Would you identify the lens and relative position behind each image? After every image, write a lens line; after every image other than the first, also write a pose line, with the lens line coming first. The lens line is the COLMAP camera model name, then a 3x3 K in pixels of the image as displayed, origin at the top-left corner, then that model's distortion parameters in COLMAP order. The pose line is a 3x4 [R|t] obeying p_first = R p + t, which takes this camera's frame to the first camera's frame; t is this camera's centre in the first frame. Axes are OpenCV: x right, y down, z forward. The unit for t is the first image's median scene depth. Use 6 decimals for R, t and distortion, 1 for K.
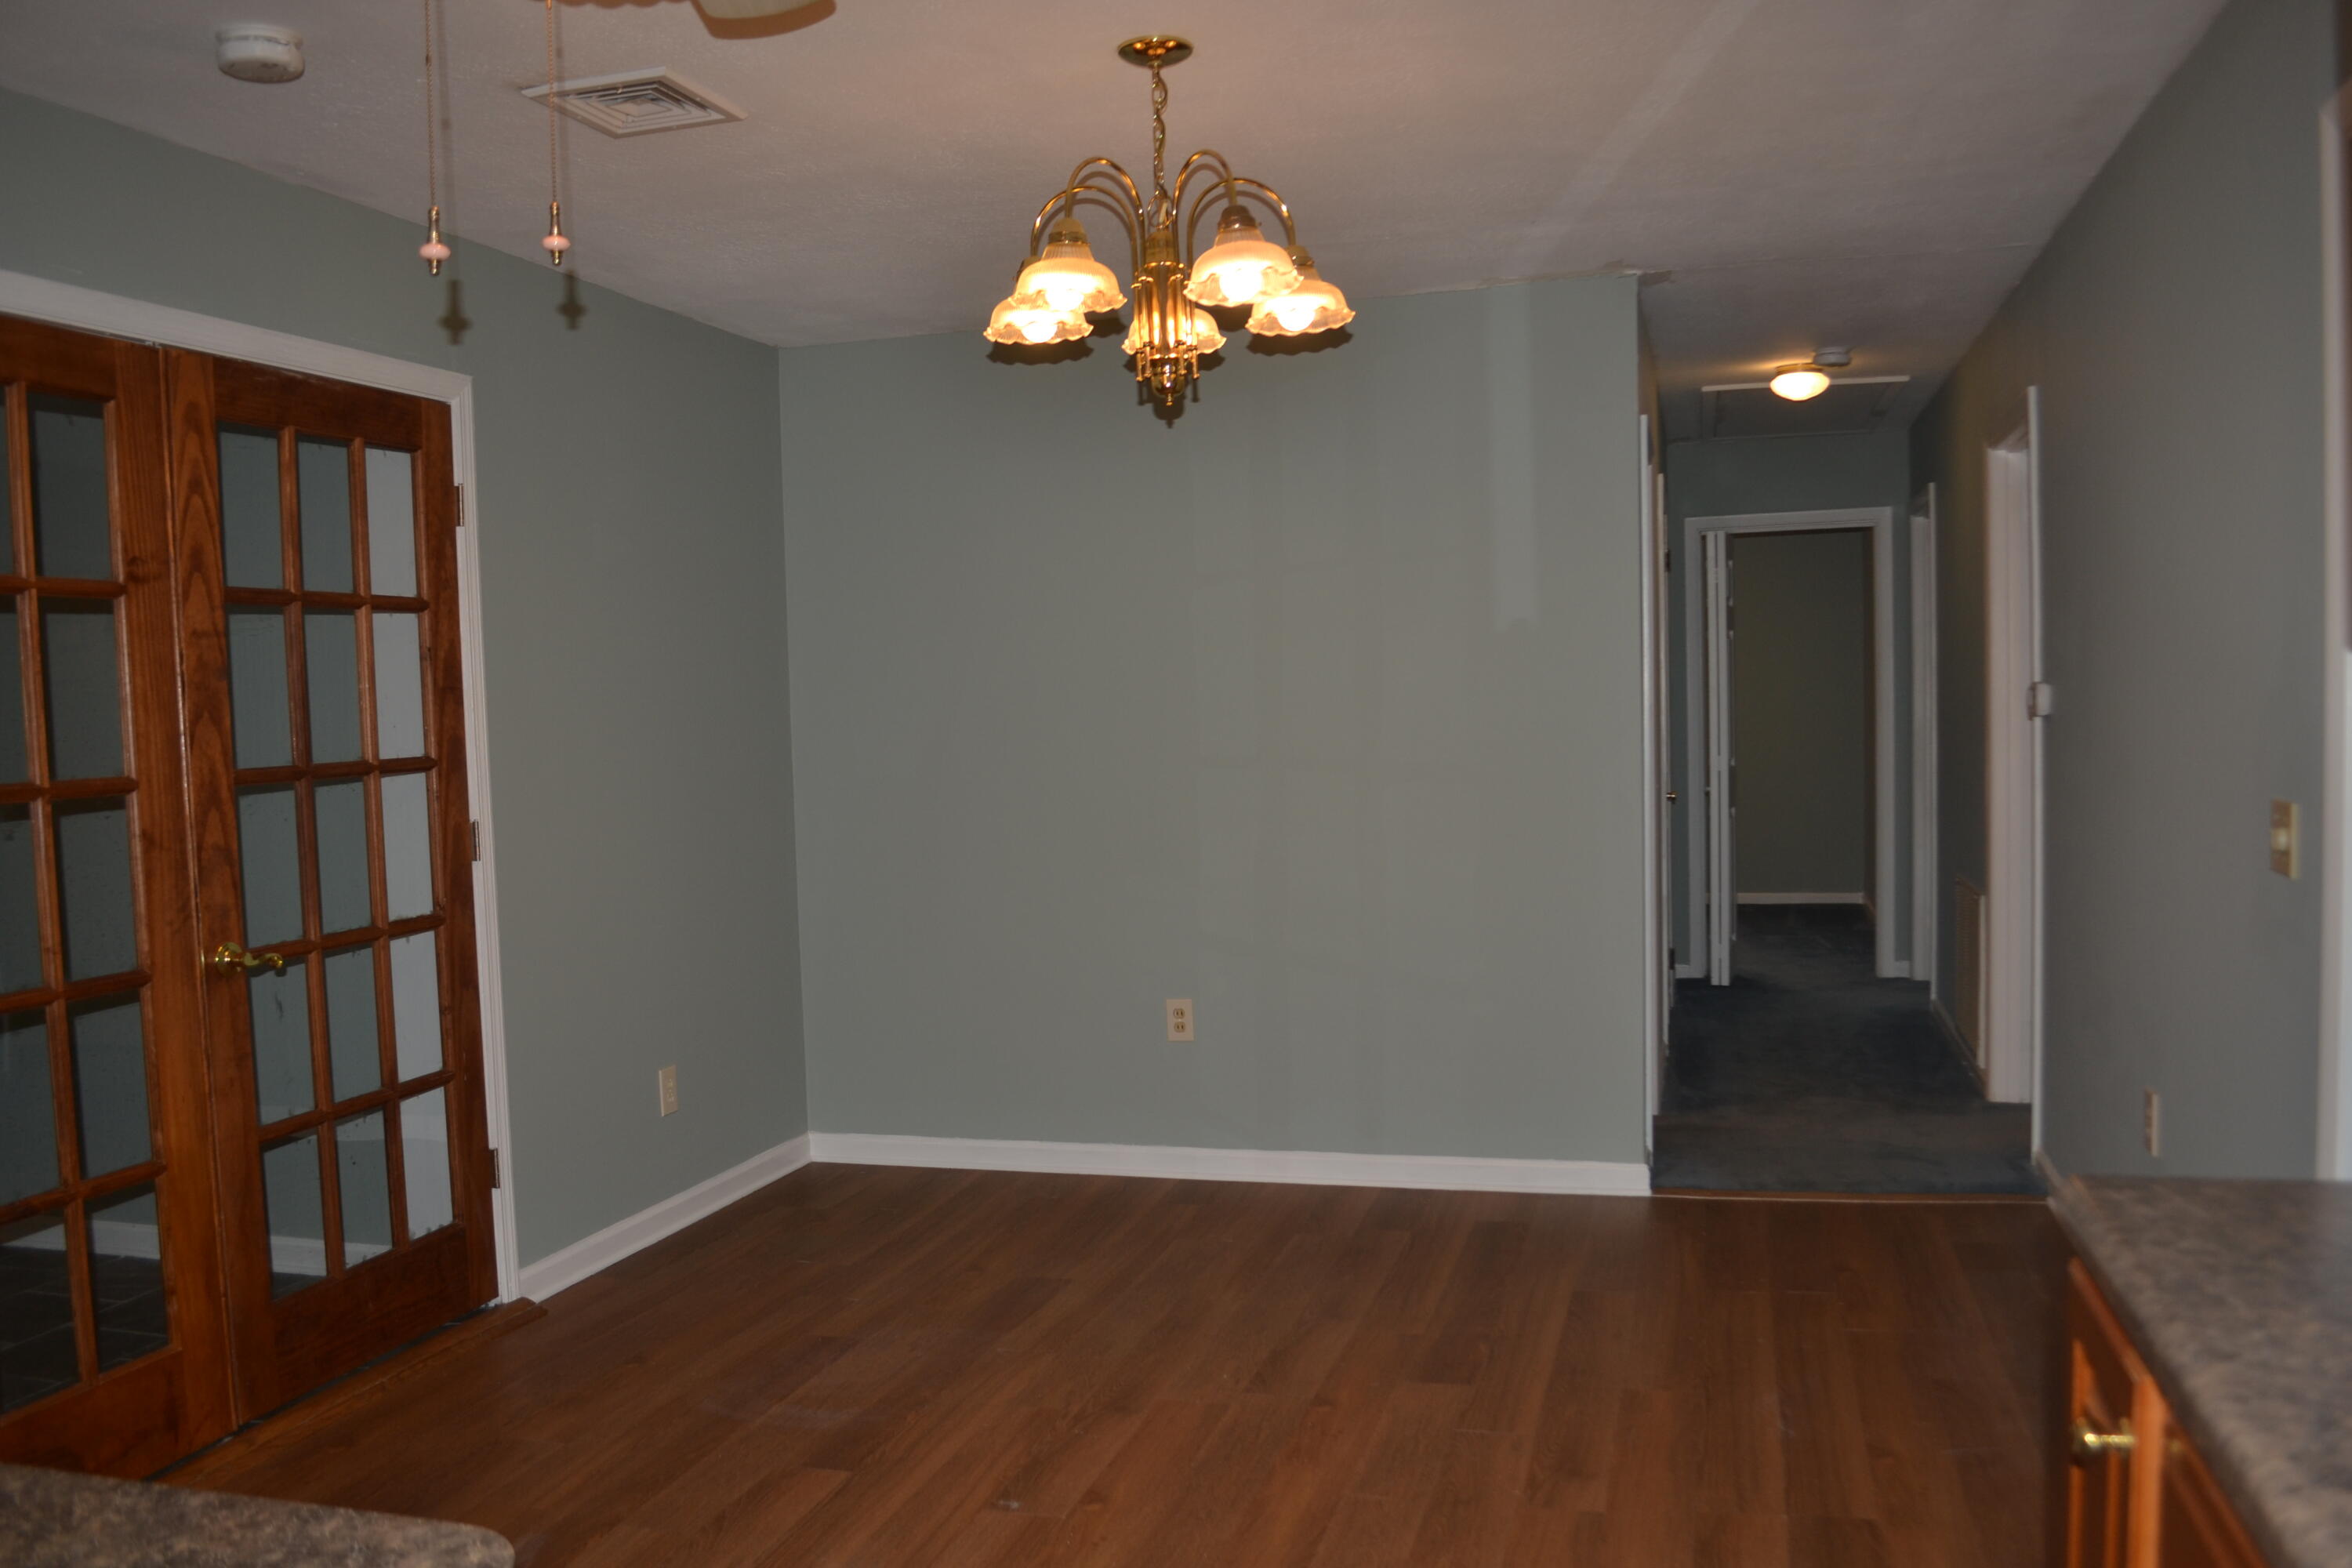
lens RADIAL K [[1901.4, 0, 1146.6], [0, 1901.4, 812.9], [0, 0, 1]] dist [-0.011465, -0.000398]
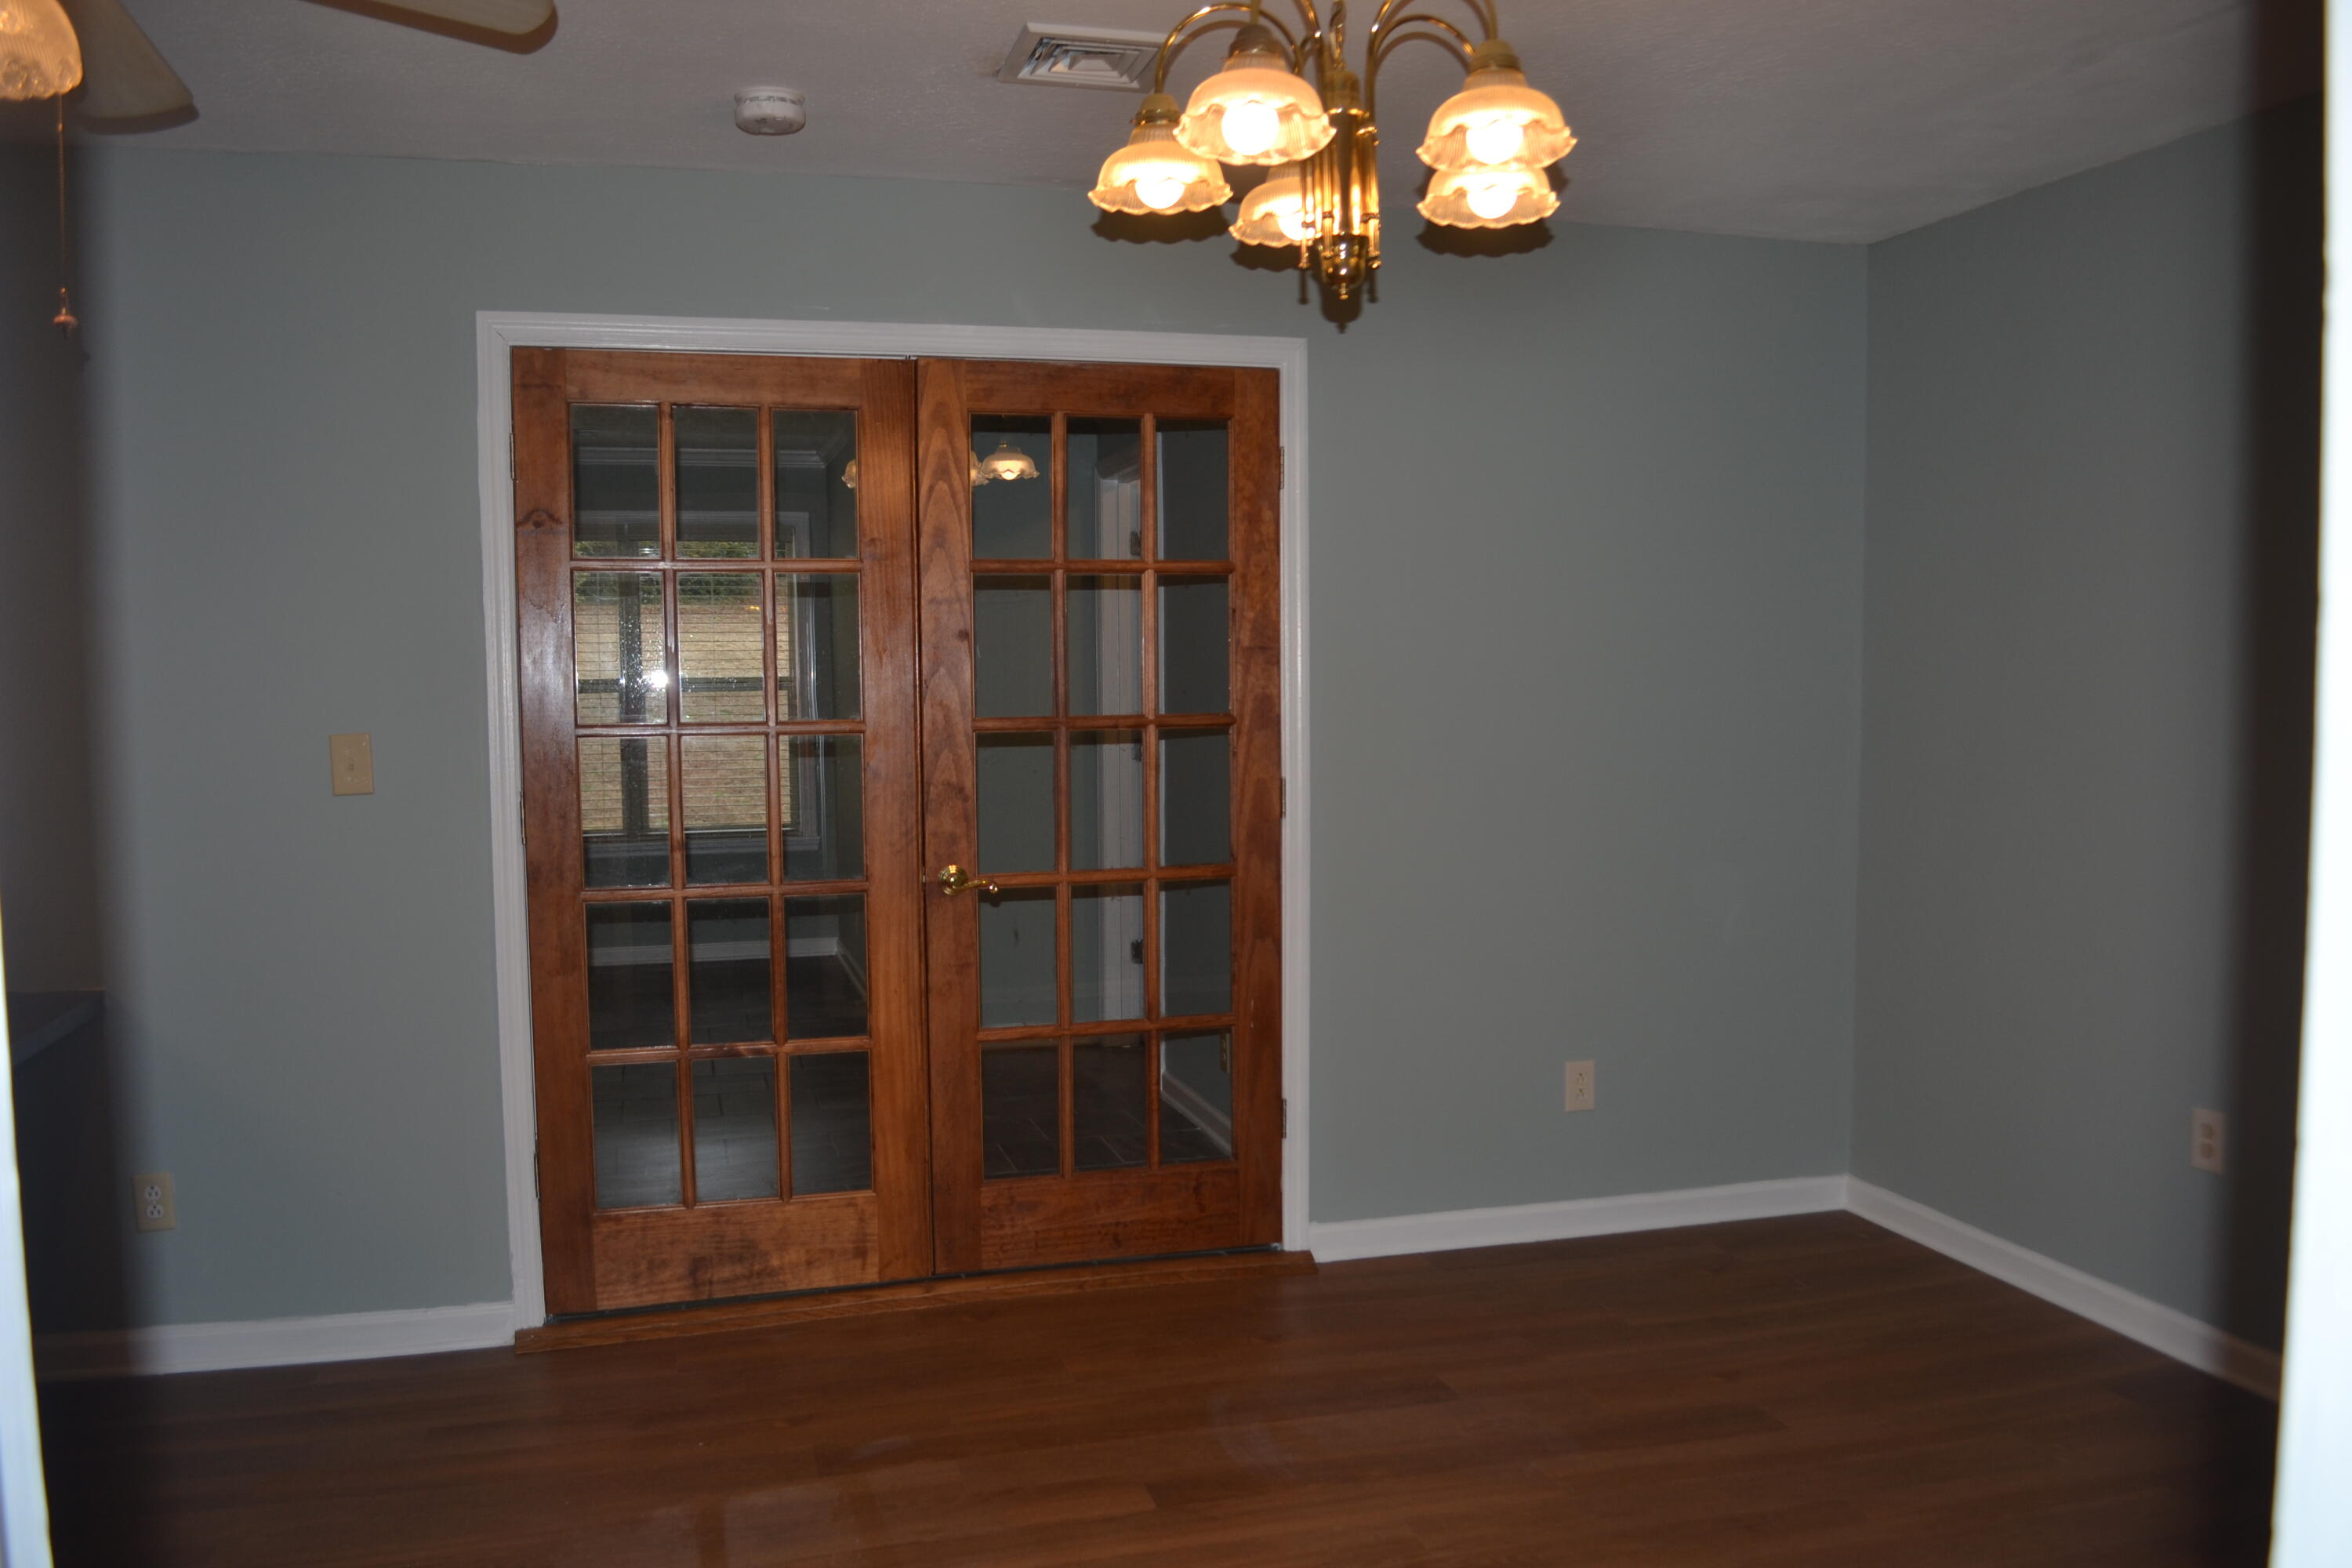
lens RADIAL K [[1887.1, 0, 1210.7], [0, 1887.1, 825.2], [0, 0, 1]] dist [-0.077484, 0.002471]
pose [[0.551928, 0.096169, -0.828328, 0.559781], [-0.063230, 0.995294, 0.073423, -0.051657], [0.831491, 0.011851, 0.555412, 0.490175]]
